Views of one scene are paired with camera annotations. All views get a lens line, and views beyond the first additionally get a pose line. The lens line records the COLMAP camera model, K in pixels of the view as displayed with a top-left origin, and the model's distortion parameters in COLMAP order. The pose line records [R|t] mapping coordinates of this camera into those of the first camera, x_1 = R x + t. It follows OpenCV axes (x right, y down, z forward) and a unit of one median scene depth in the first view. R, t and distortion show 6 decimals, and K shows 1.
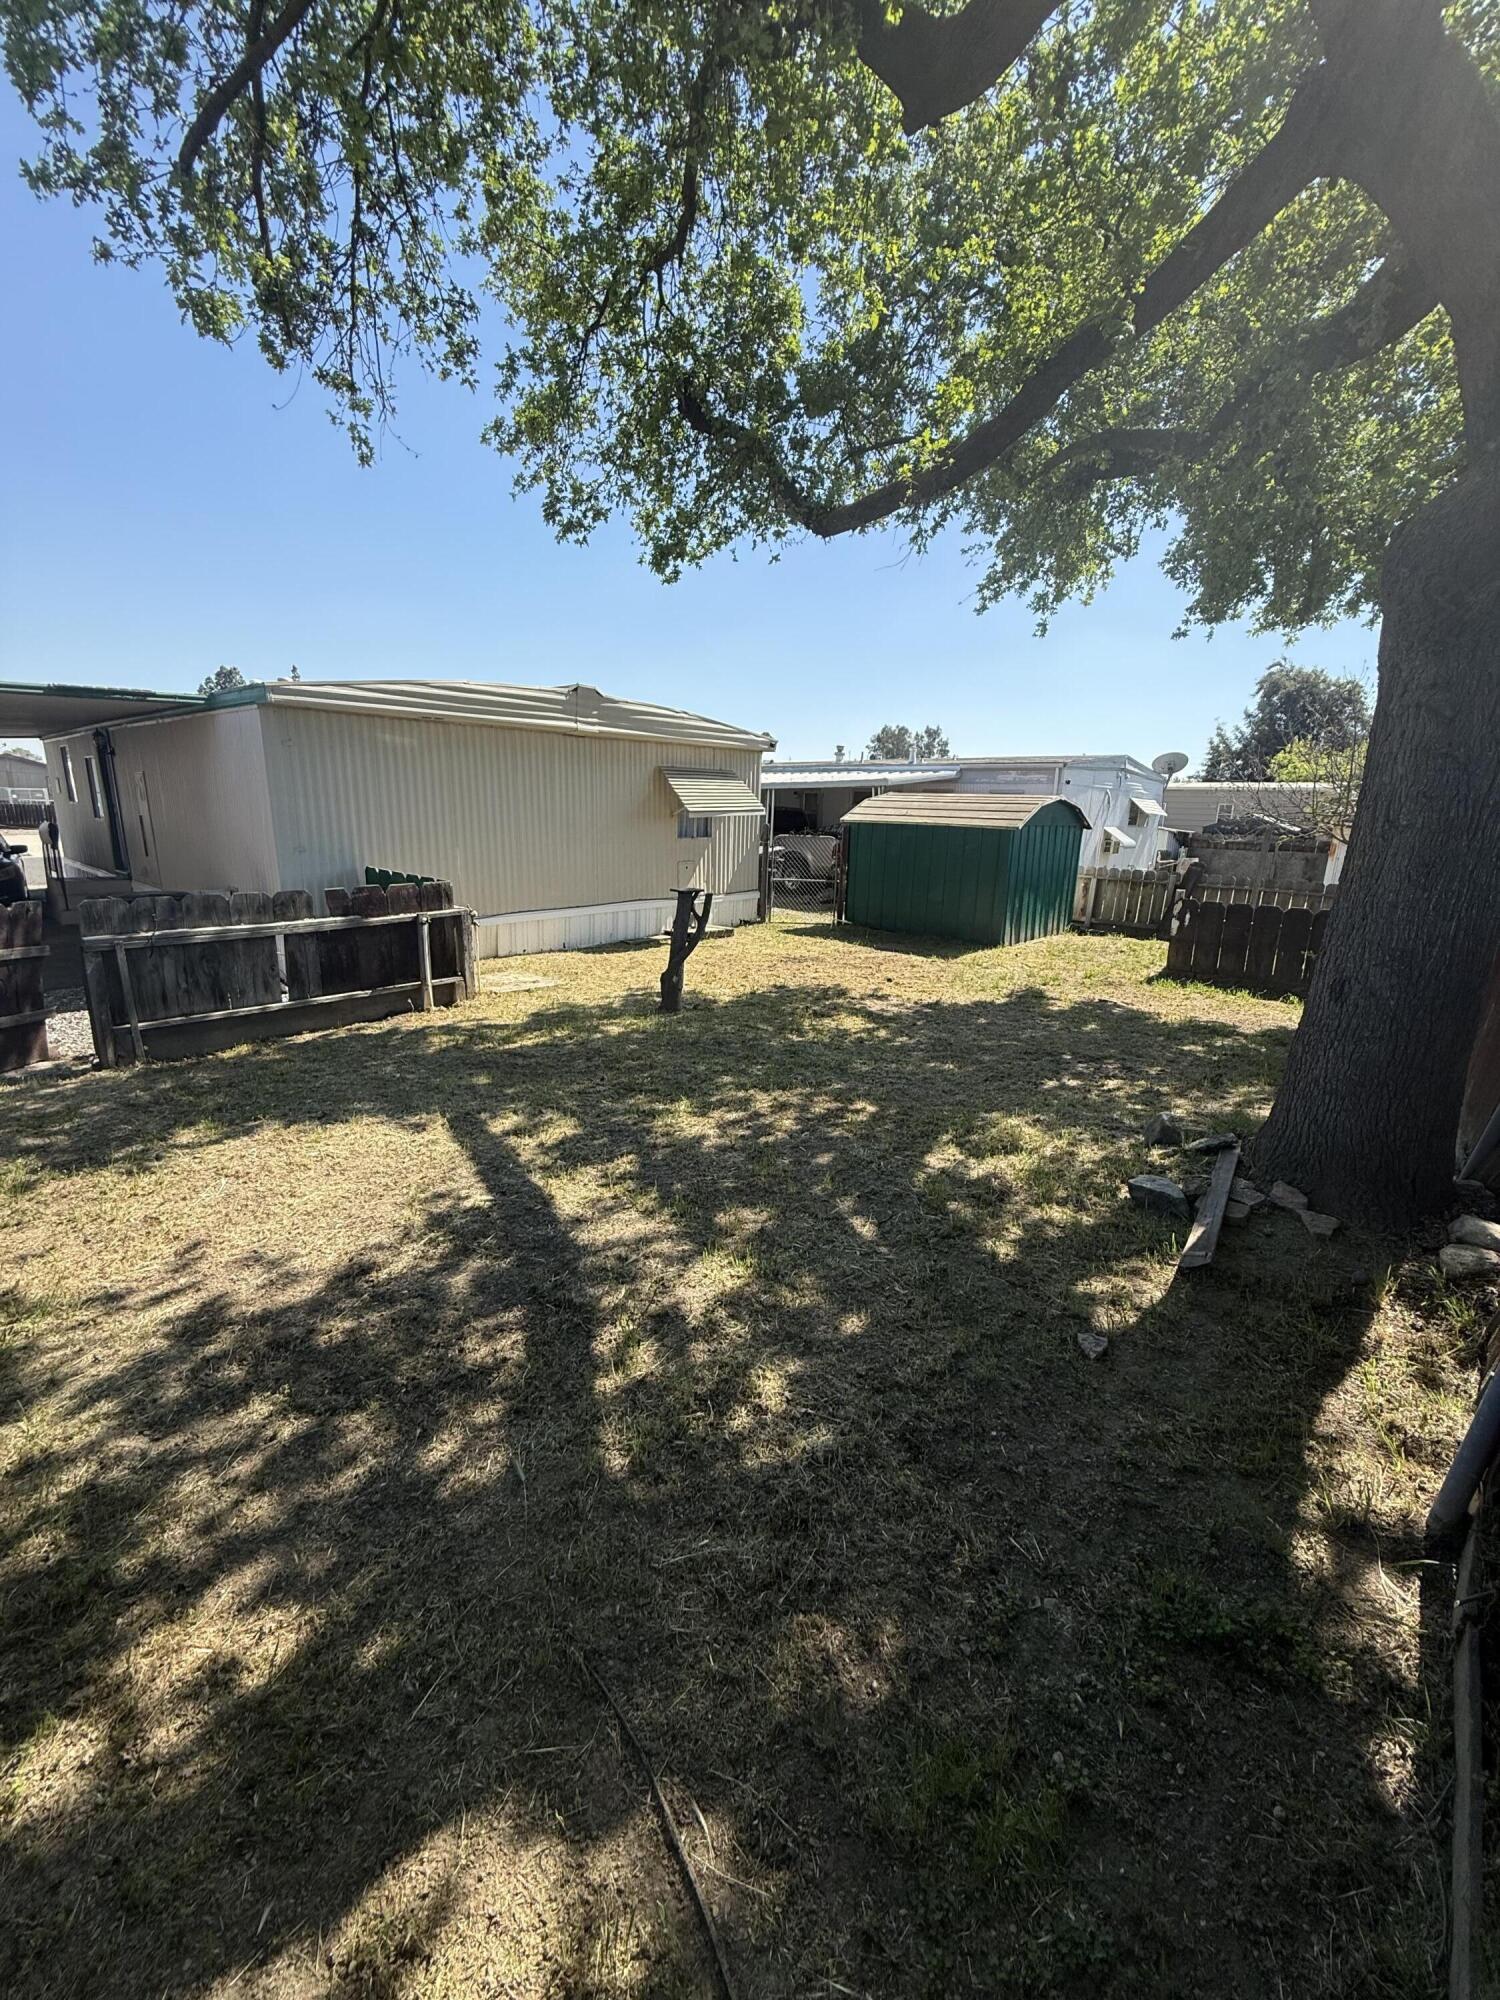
lens RADIAL K [[794.8, 0, 750.0], [0, 794.8, 1000.0], [0, 0, 1]] dist [0.001280, 0.000258]
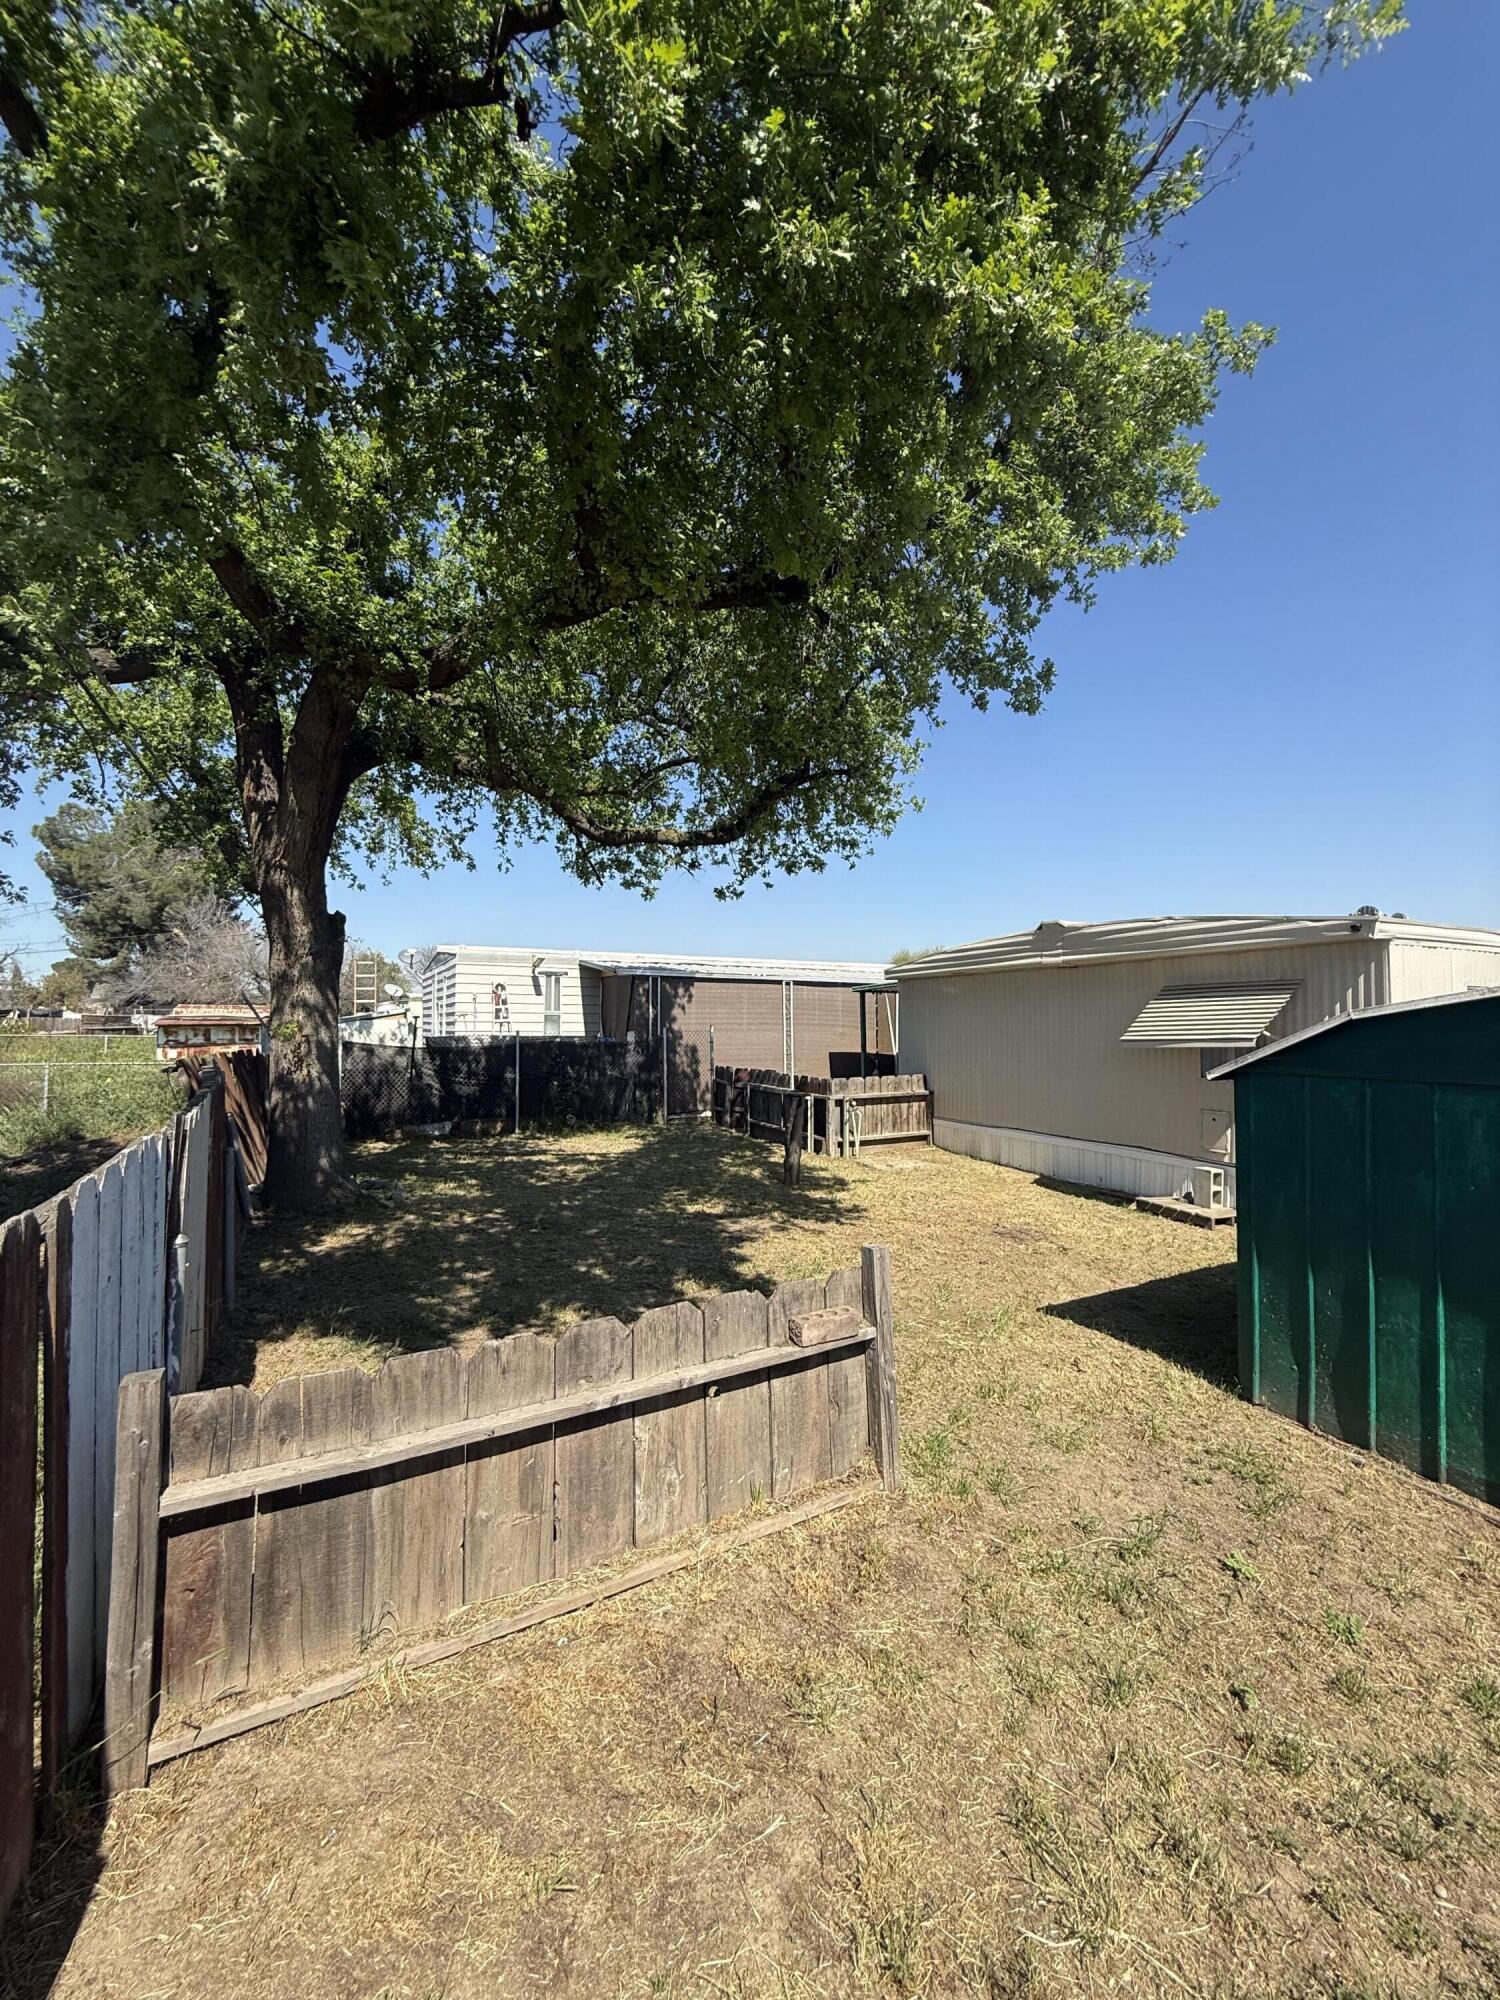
lens RADIAL K [[794.8, 0, 750.0], [0, 794.8, 1000.0], [0, 0, 1]] dist [0.001280, 0.000258]
pose [[-0.370067, -0.051737, -0.927563, 0.967146], [-0.231278, 0.972143, 0.038048, -0.264781], [0.899756, 0.228605, -0.371724, 1.142441]]
